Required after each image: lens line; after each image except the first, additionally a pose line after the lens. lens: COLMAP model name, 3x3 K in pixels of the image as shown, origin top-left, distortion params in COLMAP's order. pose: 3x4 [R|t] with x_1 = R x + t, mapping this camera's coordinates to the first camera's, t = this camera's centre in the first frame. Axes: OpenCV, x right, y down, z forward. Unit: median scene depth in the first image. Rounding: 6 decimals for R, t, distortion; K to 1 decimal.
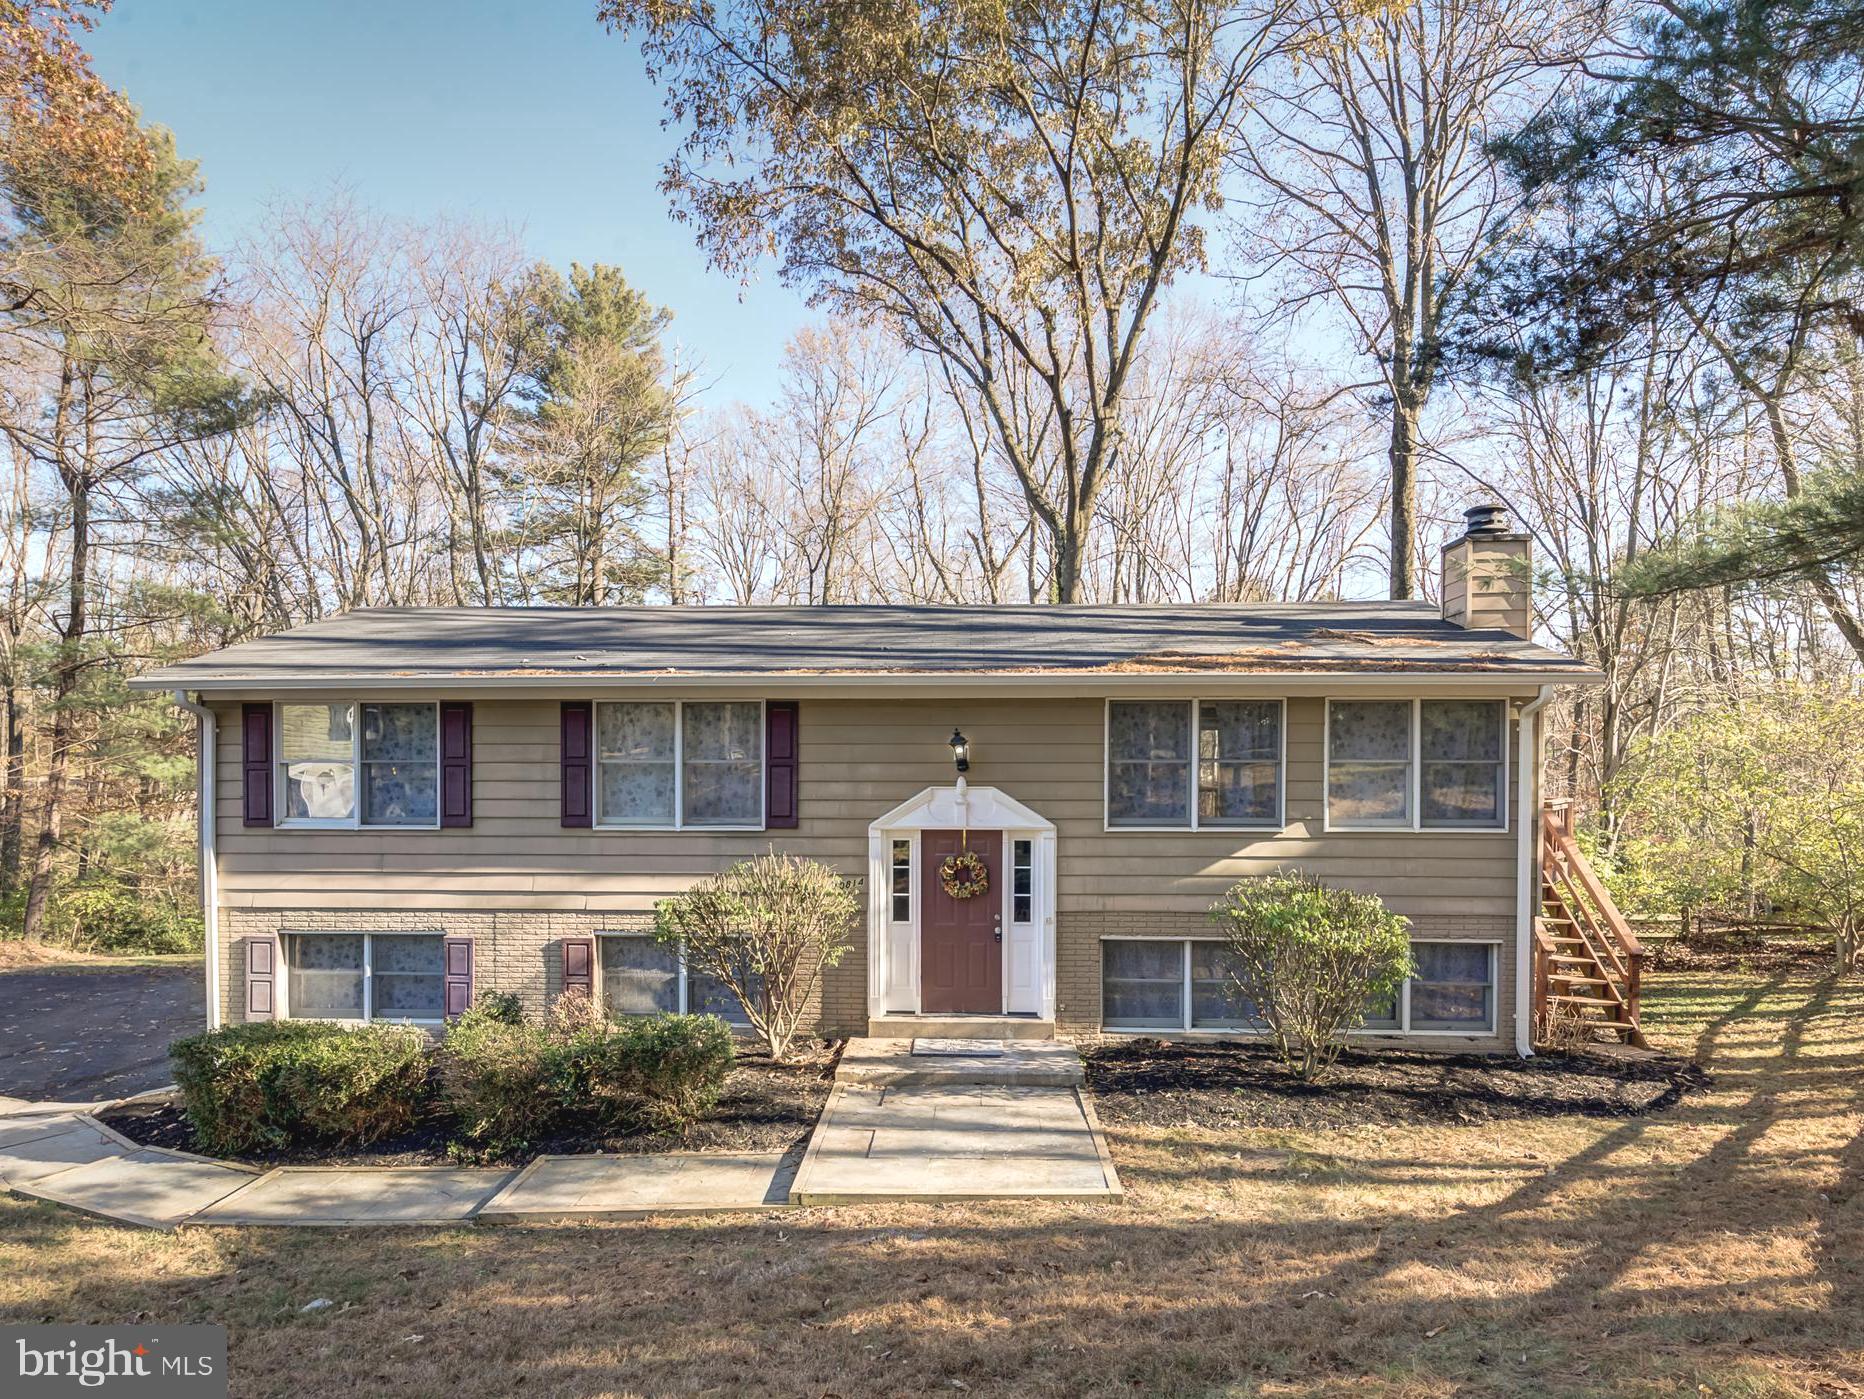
lens RADIAL K [[919.3, 0, 916.5], [0, 919.3, 713.2], [0, 0, 1]] dist [-0.000233, -0.012645]
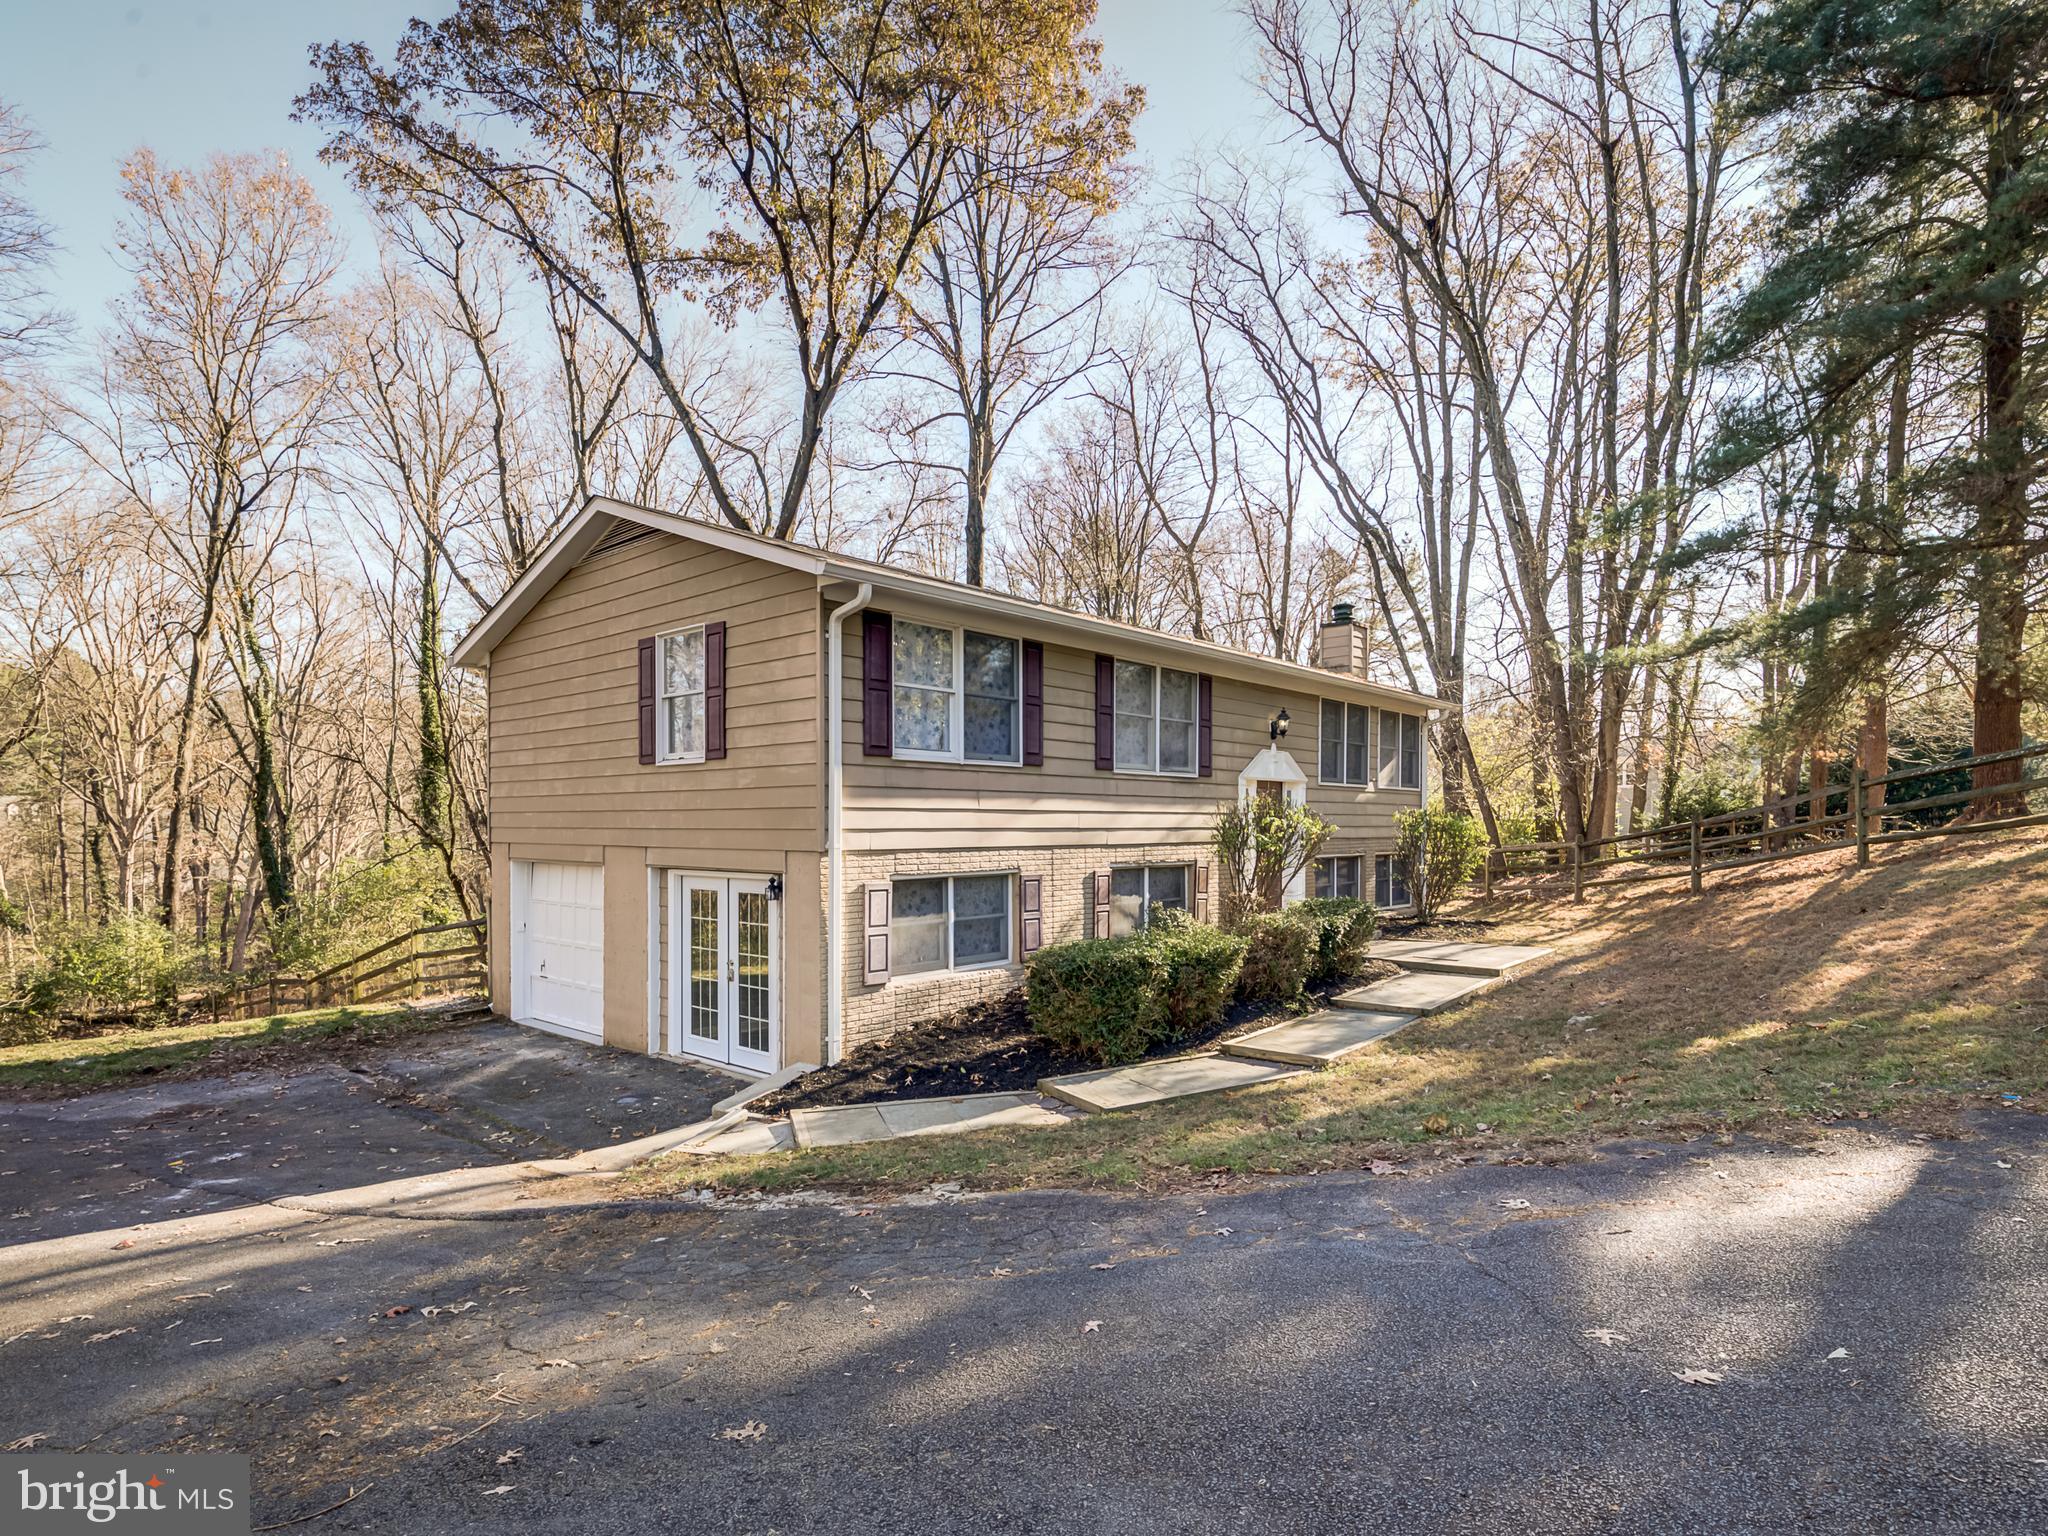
lens RADIAL K [[1010.1, 0, 1007.0], [0, 1010.1, 783.1], [0, 0, 1]] dist [-0.000233, -0.012645]
pose [[0.675026, 0.026672, 0.737311, -1.336549], [-0.035921, 0.999349, -0.003265, 0.148073], [-0.736919, -0.024281, 0.675545, 0.269112]]
